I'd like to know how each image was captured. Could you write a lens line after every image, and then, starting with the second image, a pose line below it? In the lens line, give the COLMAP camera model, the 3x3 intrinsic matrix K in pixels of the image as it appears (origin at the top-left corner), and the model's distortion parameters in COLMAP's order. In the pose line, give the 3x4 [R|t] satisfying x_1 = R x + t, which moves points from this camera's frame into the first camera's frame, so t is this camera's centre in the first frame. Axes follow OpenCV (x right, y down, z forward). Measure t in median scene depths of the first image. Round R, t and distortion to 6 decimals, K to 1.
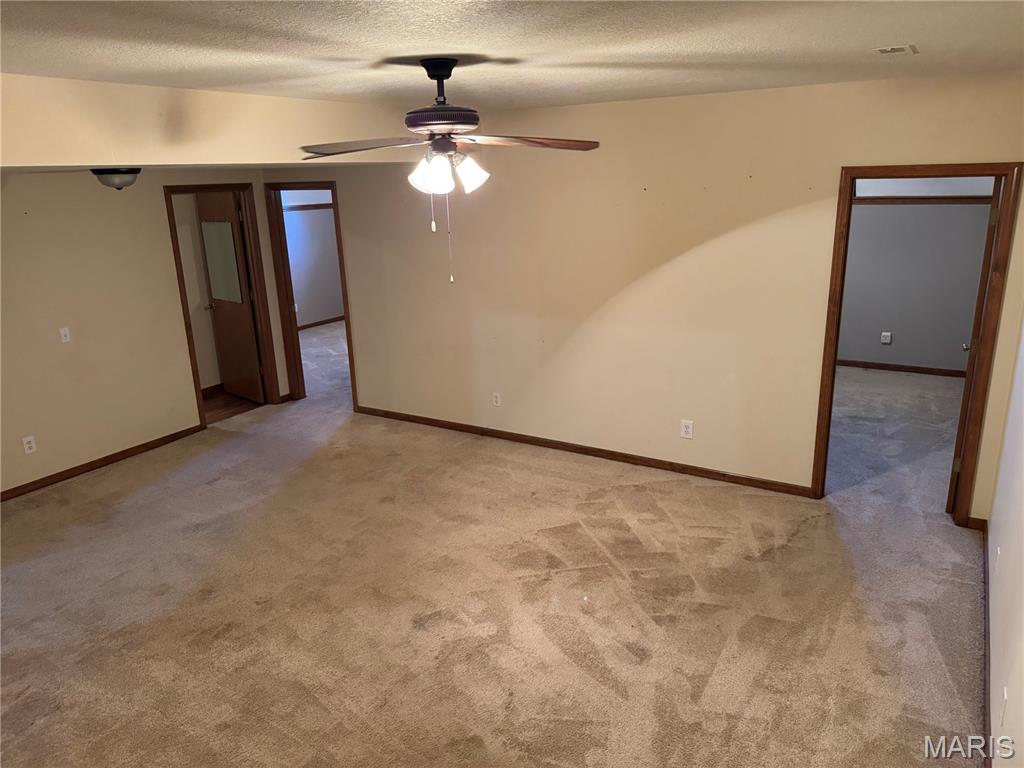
lens RADIAL K [[722.4, 0, 522.8], [0, 722.4, 377.7], [0, 0, 1]] dist [0.038419, -0.046596]
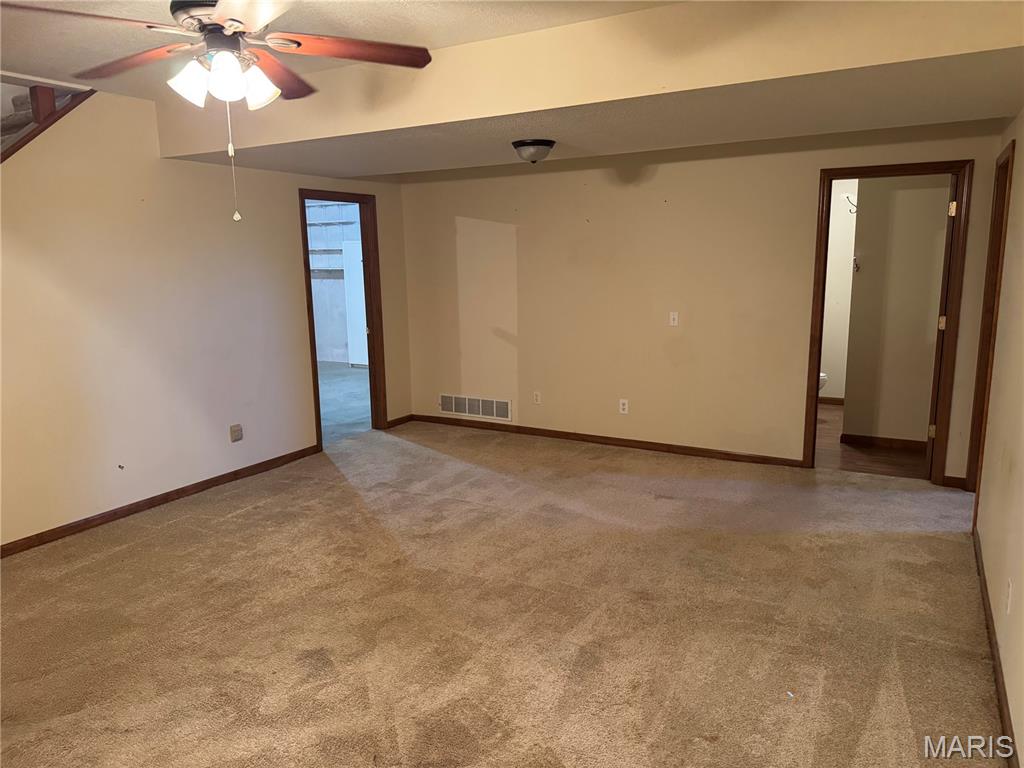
lens RADIAL K [[722.4, 0, 522.9], [0, 722.4, 390.0], [0, 0, 1]] dist [0.038419, -0.046596]
pose [[0.028798, 0.211519, -0.976950, 0.505560], [-0.257936, 0.945828, 0.197177, -0.138781], [0.965733, 0.246312, 0.081796, 0.913871]]
